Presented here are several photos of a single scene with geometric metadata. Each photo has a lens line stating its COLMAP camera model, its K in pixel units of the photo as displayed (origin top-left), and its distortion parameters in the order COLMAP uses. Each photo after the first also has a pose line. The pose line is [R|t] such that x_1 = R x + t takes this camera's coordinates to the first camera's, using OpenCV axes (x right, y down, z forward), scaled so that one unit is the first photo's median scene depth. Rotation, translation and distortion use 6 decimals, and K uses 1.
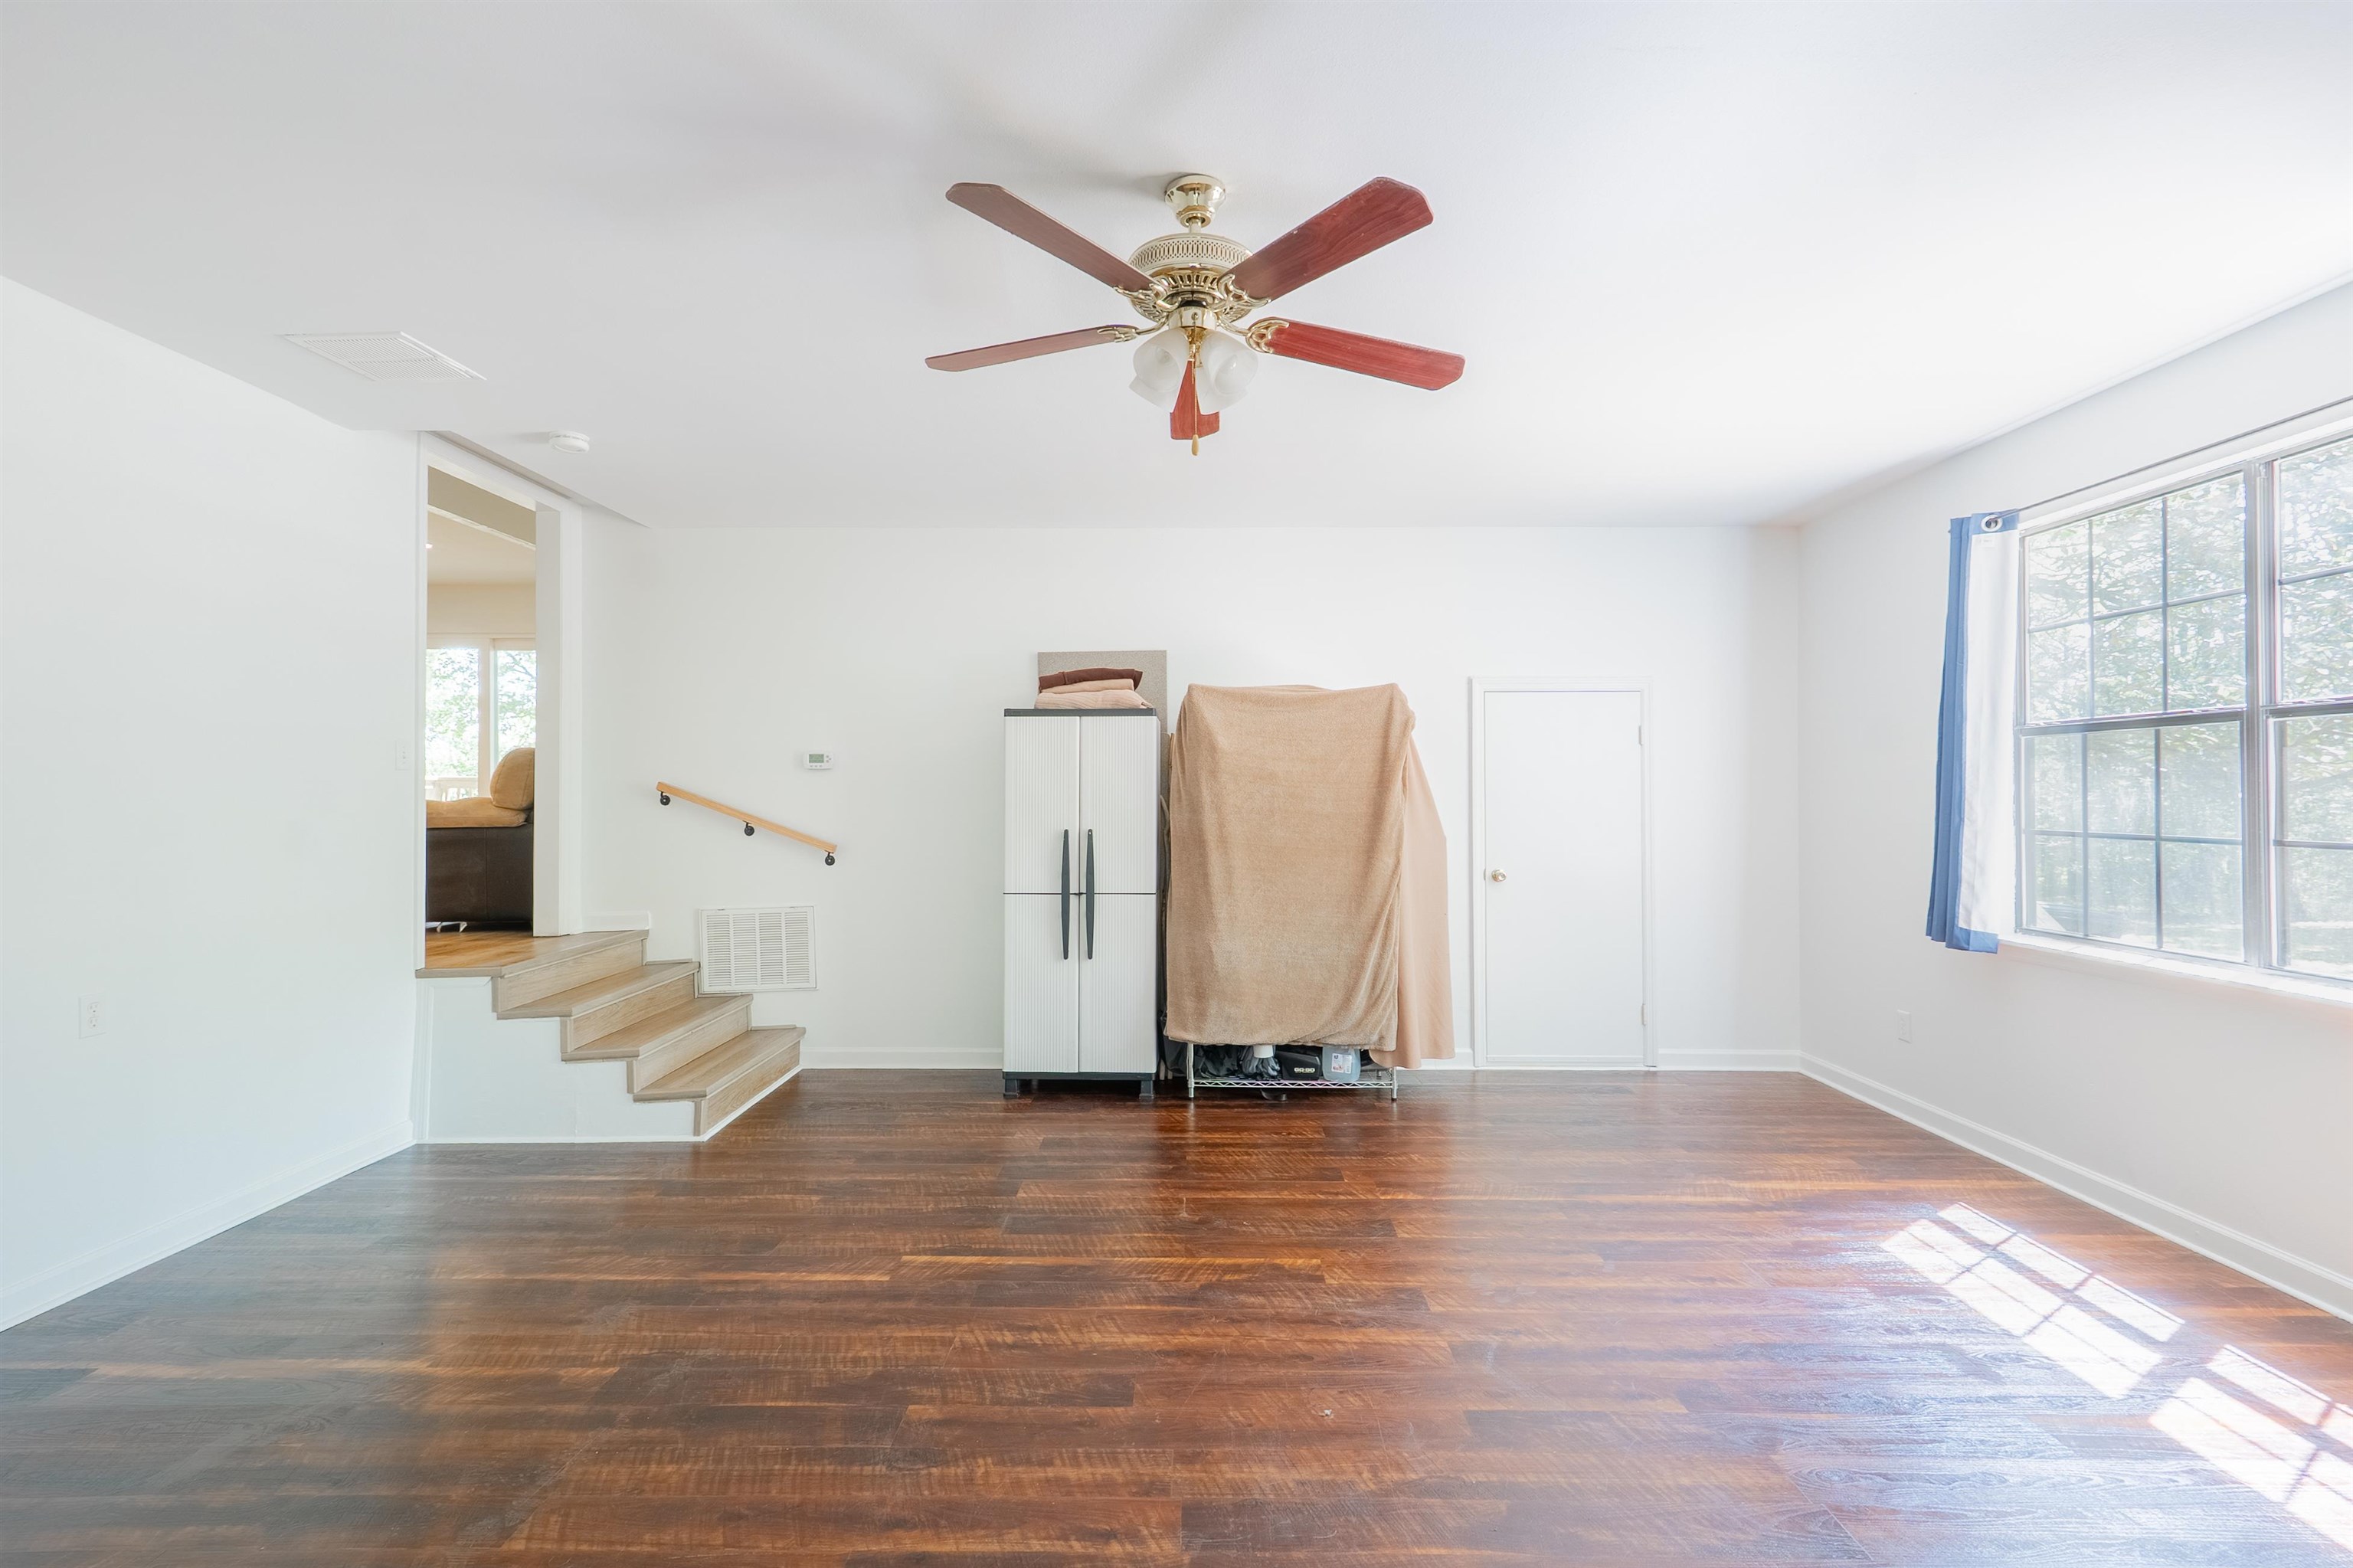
lens RADIAL K [[1080.8, 0, 1178.6], [0, 1080.8, 785.7], [0, 0, 1]] dist [-0.002386, -0.000564]
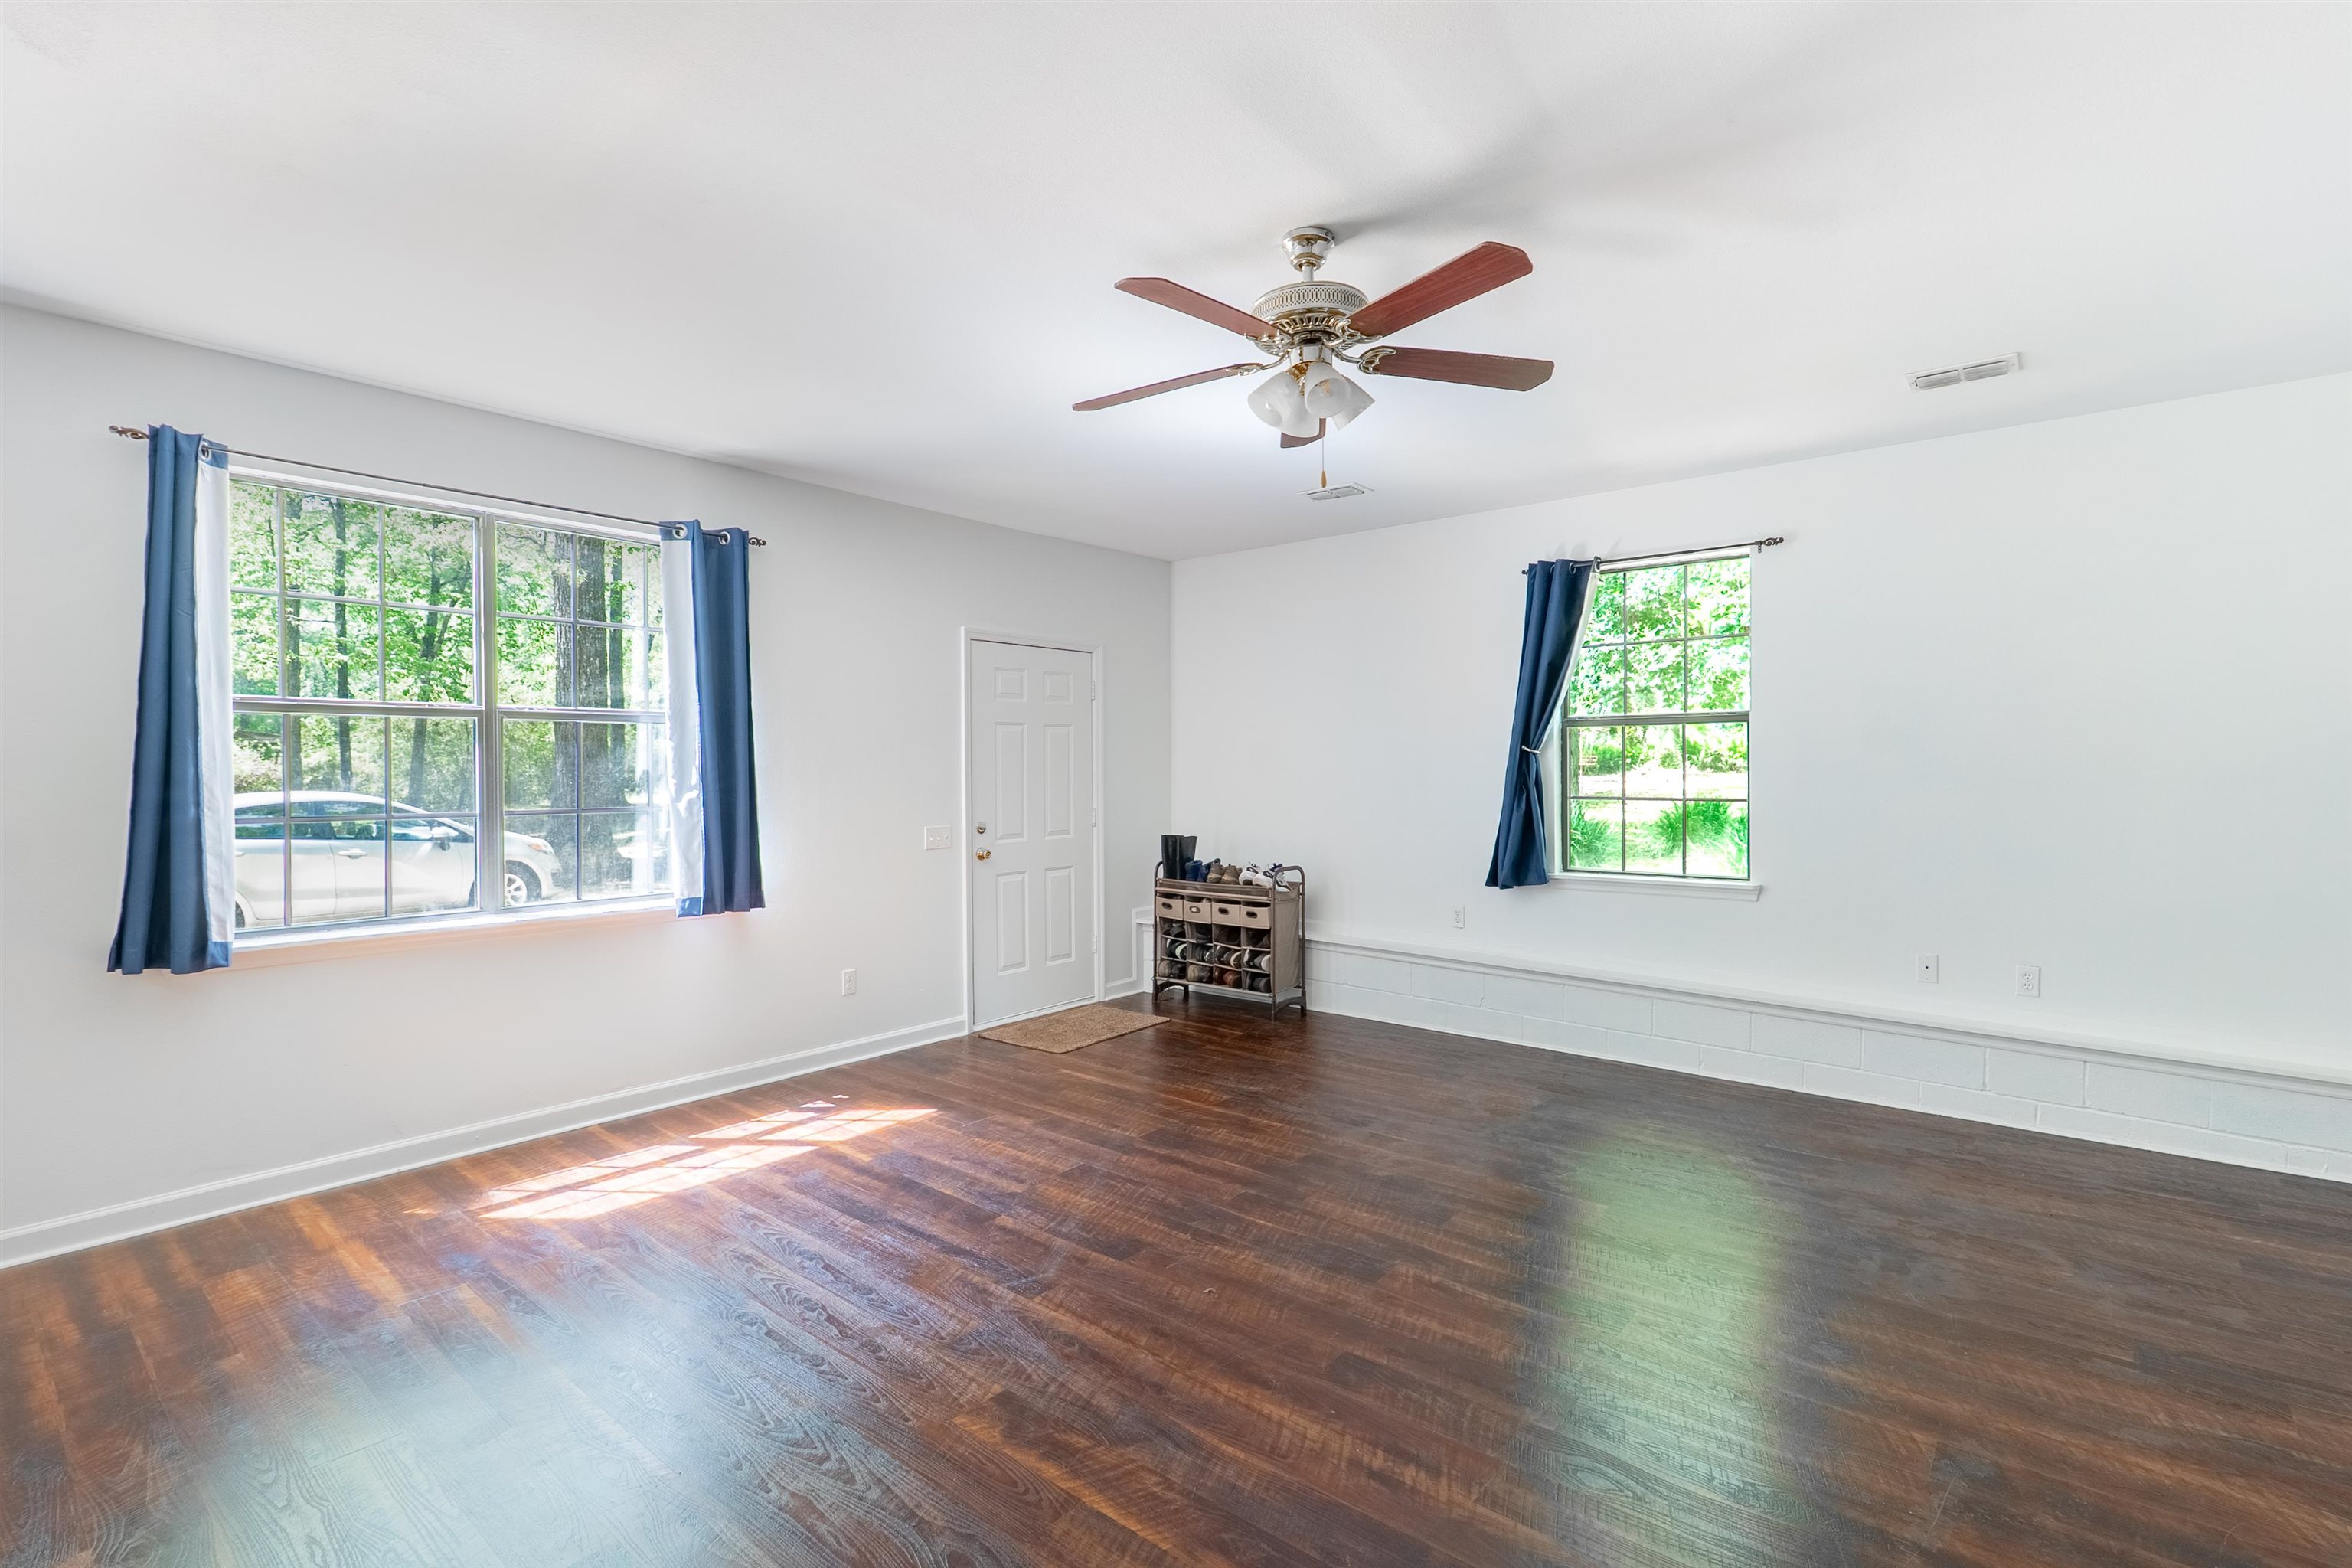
lens RADIAL K [[1080.3, 0, 1182.3], [0, 1080.3, 775.3], [0, 0, 1]] dist [-0.002386, -0.000564]
pose [[-0.780807, 0.001294, 0.624770, -0.516023], [0.000684, 0.999999, -0.001216, 0.008298], [-0.624771, -0.000522, -0.780808, 1.710966]]
